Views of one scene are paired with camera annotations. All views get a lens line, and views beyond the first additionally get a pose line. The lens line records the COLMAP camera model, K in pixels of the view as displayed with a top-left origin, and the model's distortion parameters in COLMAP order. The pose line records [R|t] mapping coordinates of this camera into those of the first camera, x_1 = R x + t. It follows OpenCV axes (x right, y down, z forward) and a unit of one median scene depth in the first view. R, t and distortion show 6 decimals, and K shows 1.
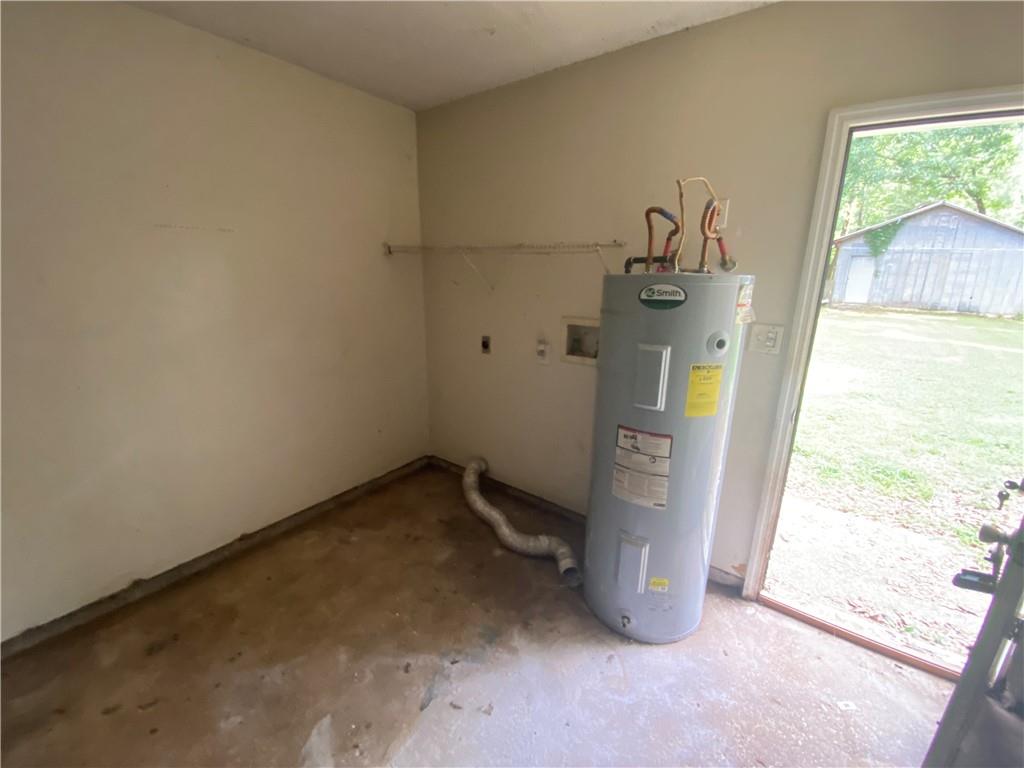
lens RADIAL K [[413.6, 0, 510.0], [0, 413.6, 379.4], [0, 0, 1]] dist [-0.020559, -0.000485]
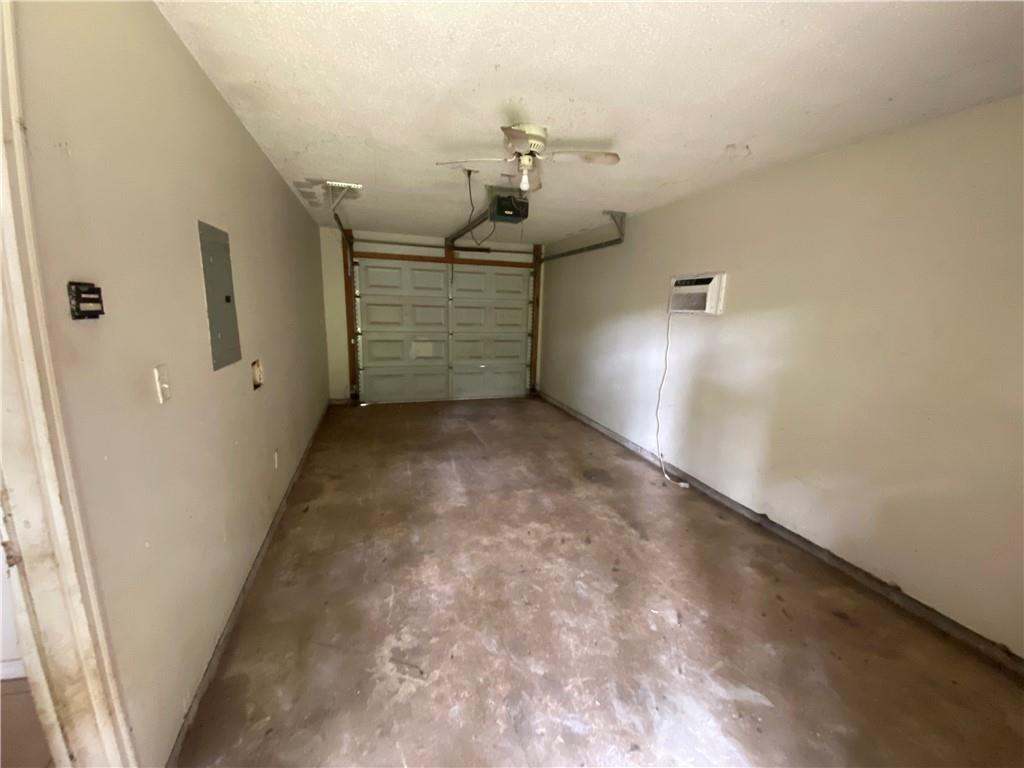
lens RADIAL K [[413.6, 0, 511.9], [0, 413.6, 384.5], [0, 0, 1]] dist [-0.020559, -0.000485]
pose [[-0.583289, 0.121223, -0.803168, 0.687551], [-0.235768, 0.920964, 0.310225, -0.162008], [0.777295, 0.370312, -0.508608, 0.588573]]
